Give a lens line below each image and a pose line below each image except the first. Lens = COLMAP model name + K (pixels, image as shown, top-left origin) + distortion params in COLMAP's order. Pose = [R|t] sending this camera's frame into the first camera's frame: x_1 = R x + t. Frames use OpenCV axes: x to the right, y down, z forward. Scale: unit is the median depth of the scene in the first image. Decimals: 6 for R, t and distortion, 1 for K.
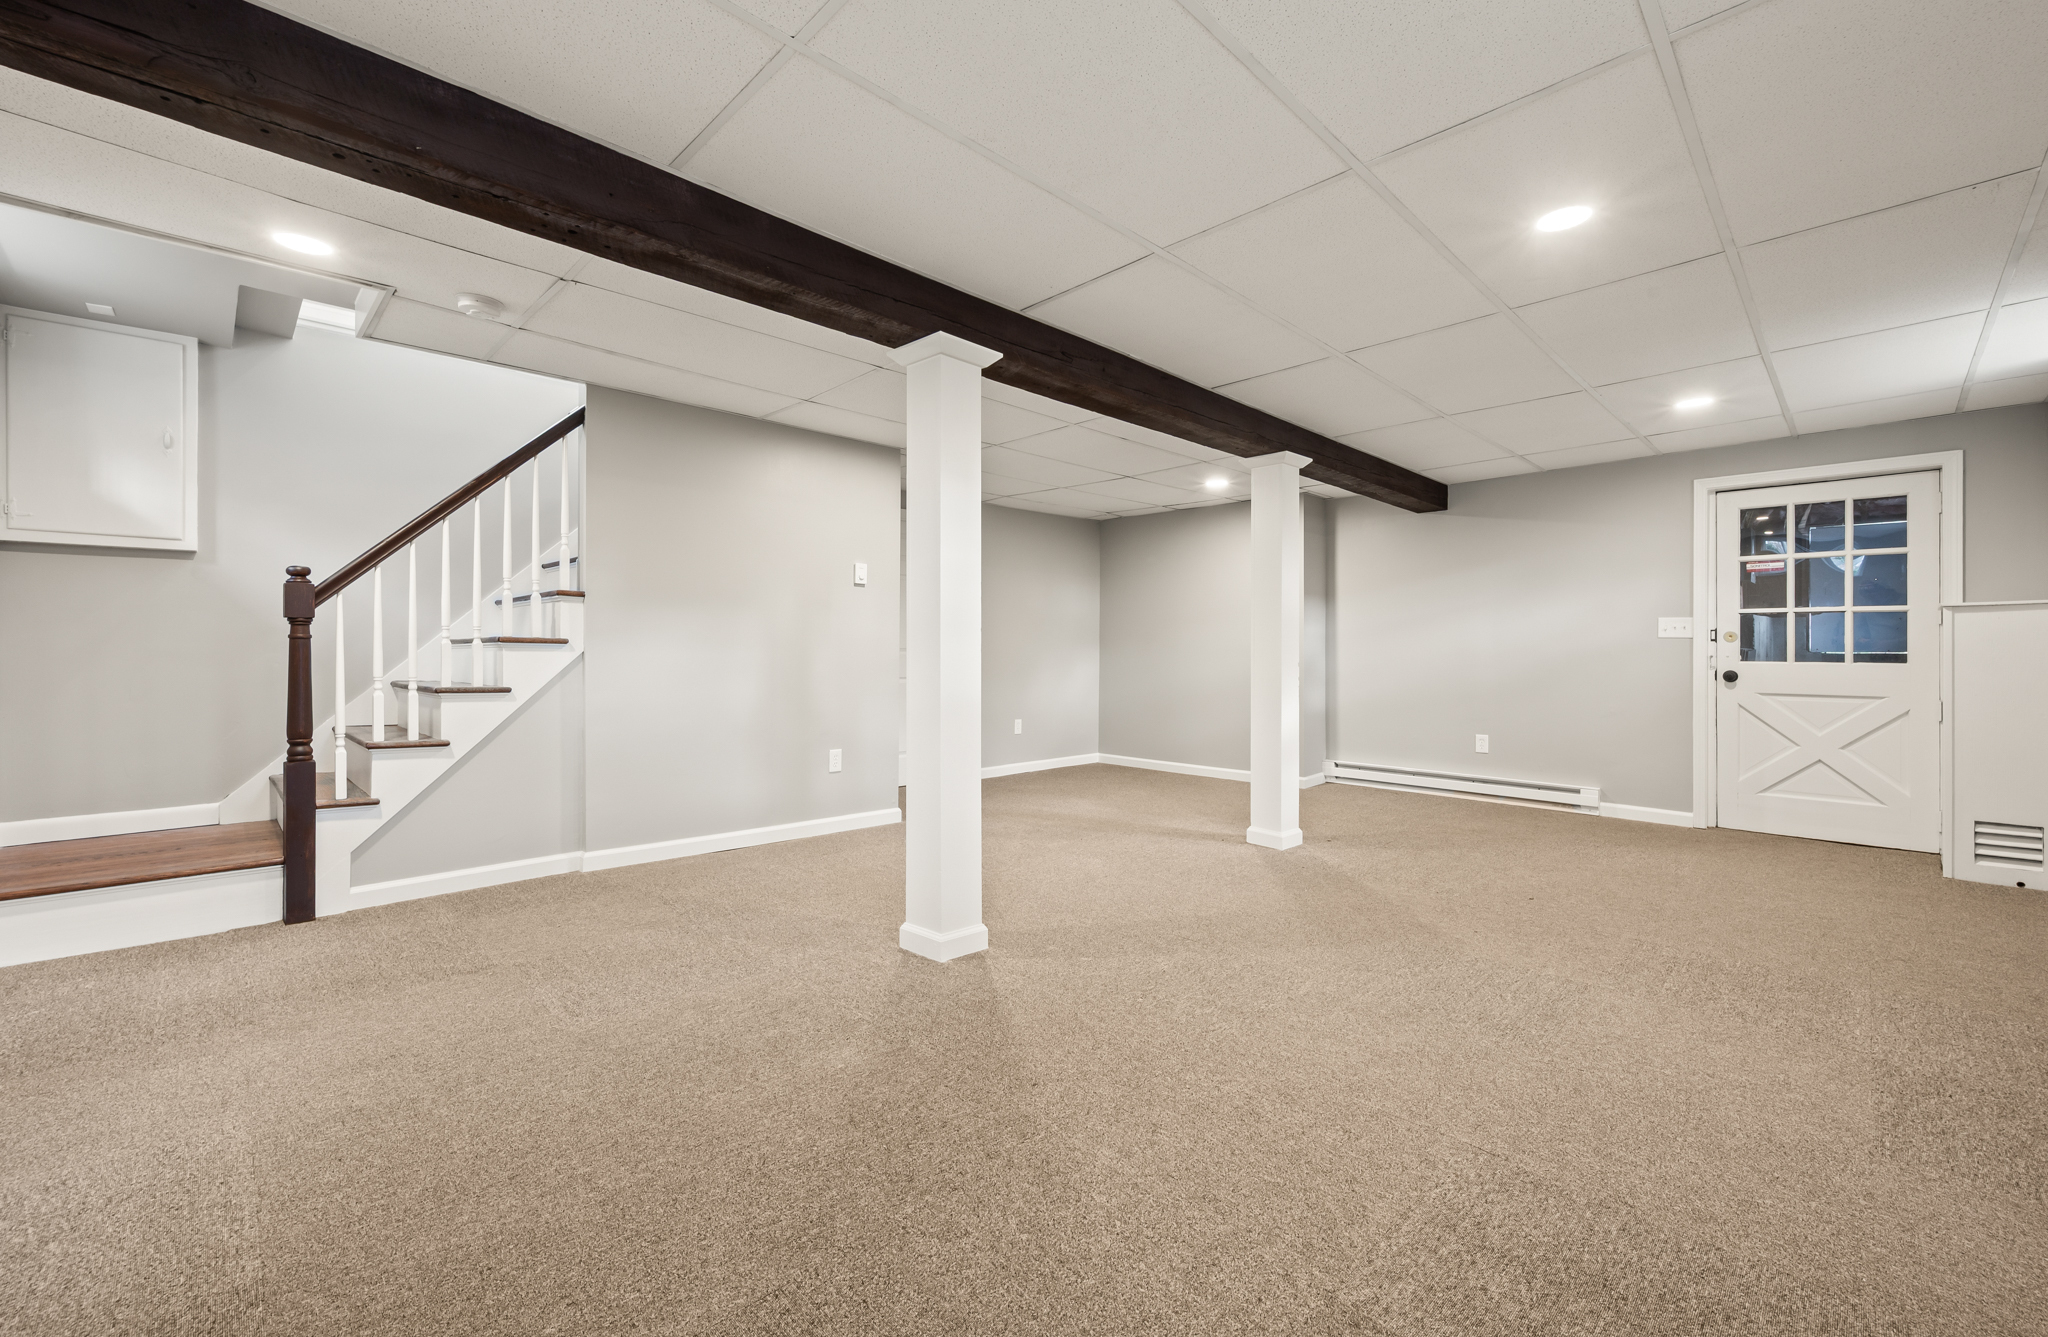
lens RADIAL K [[840.6, 0, 1024.0], [0, 840.6, 668.5], [0, 0, 1]] dist [-0.021982, -0.000094]
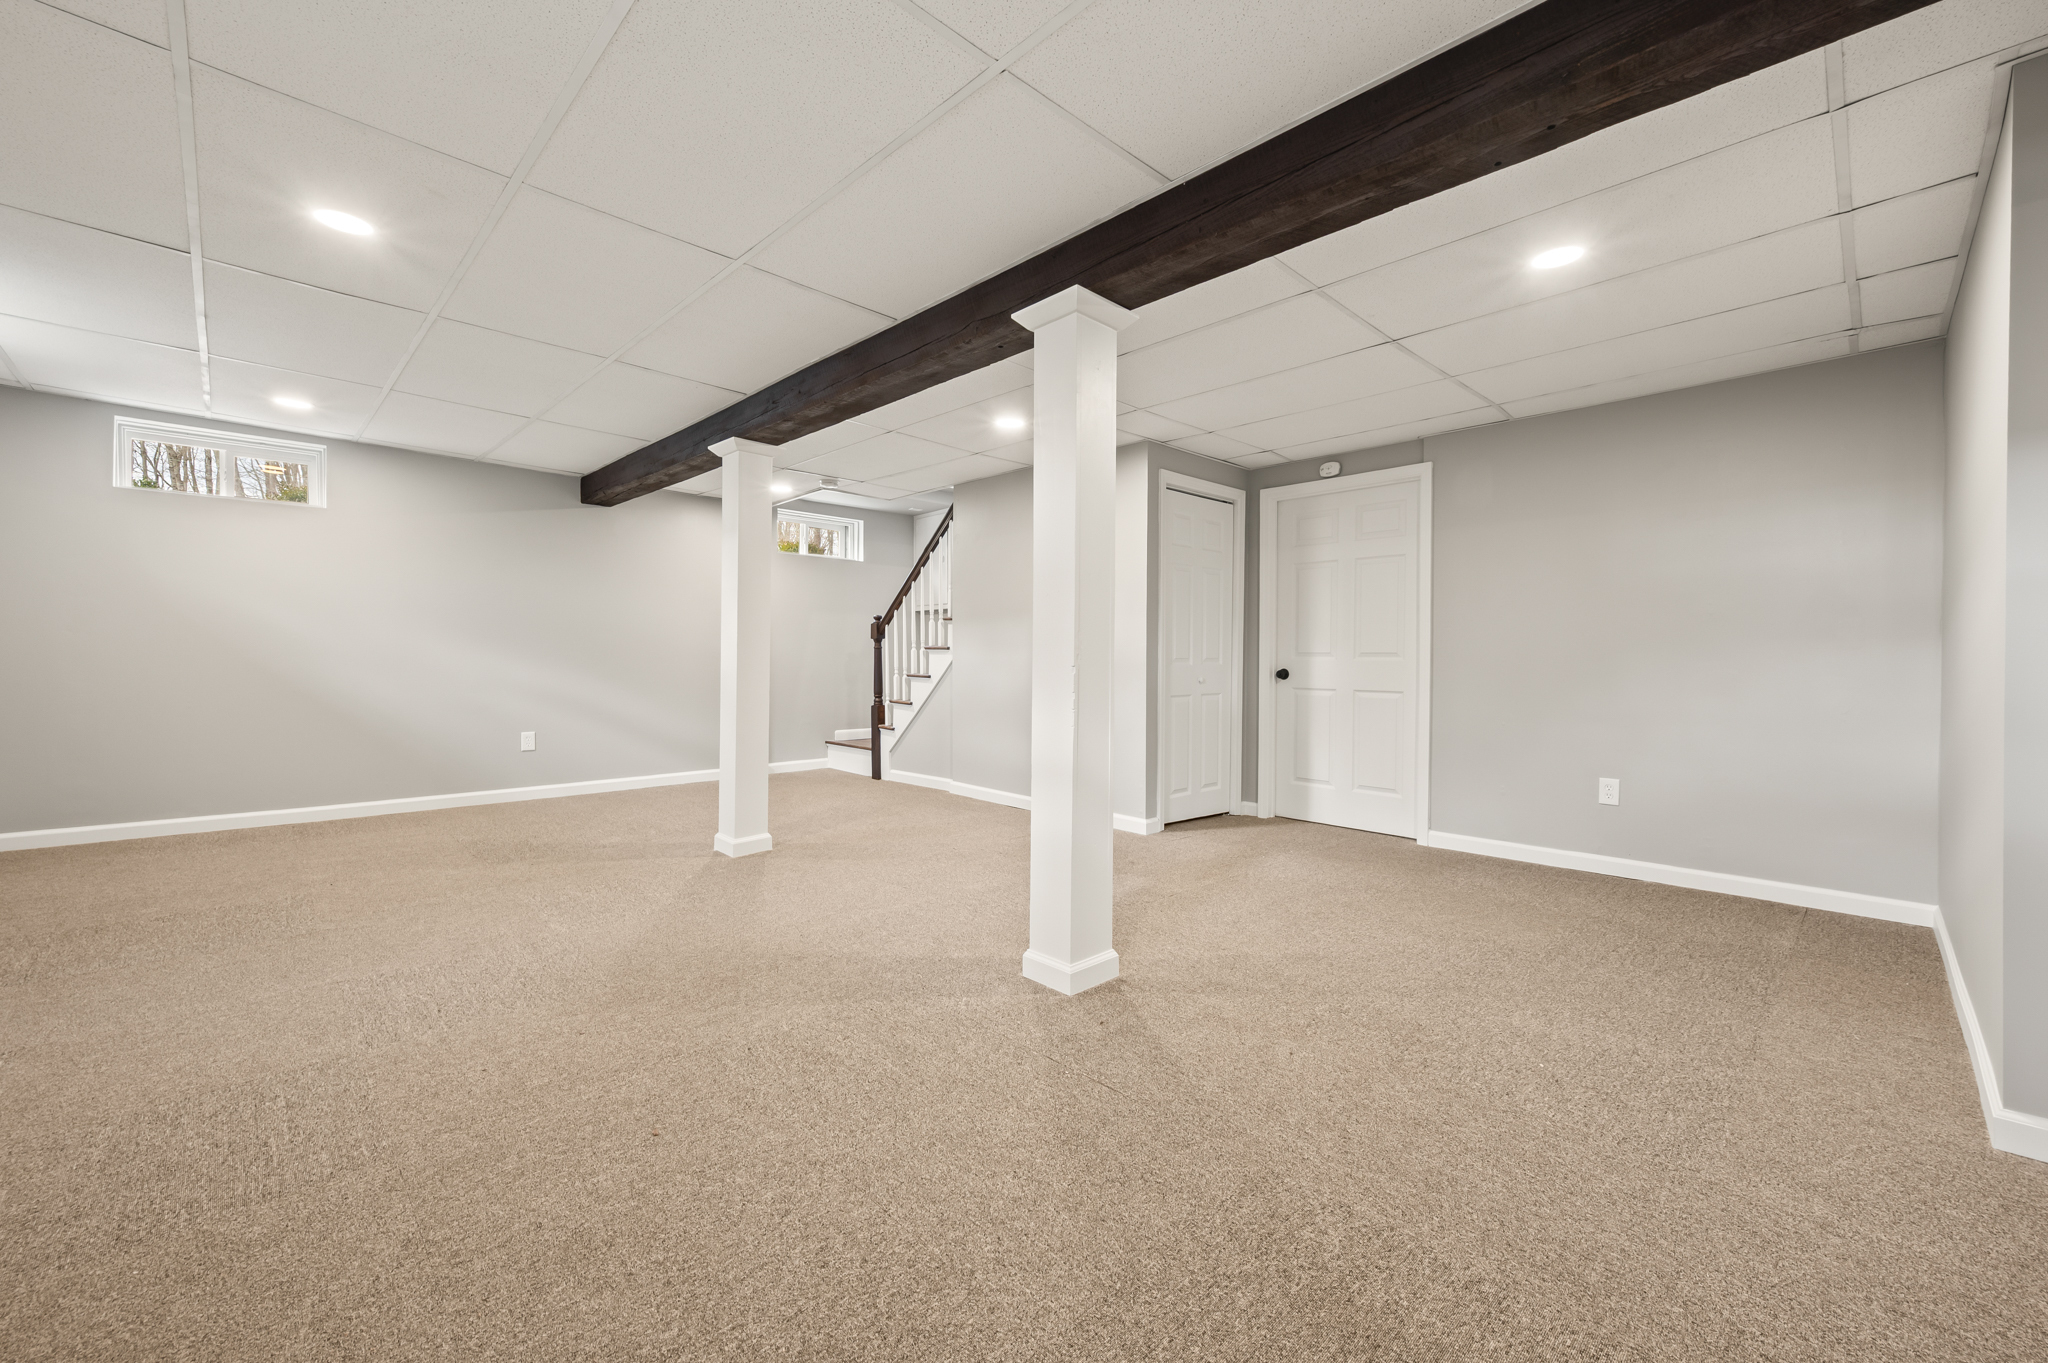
lens RADIAL K [[821.7, 0, 1032.4], [0, 821.7, 667.4], [0, 0, 1]] dist [-0.000937, 0.000054]
pose [[-0.003055, 0.009566, -0.999950, 1.260438], [-0.006160, 0.999935, 0.009585, -0.009983], [0.999976, 0.006189, -0.002996, 1.401778]]
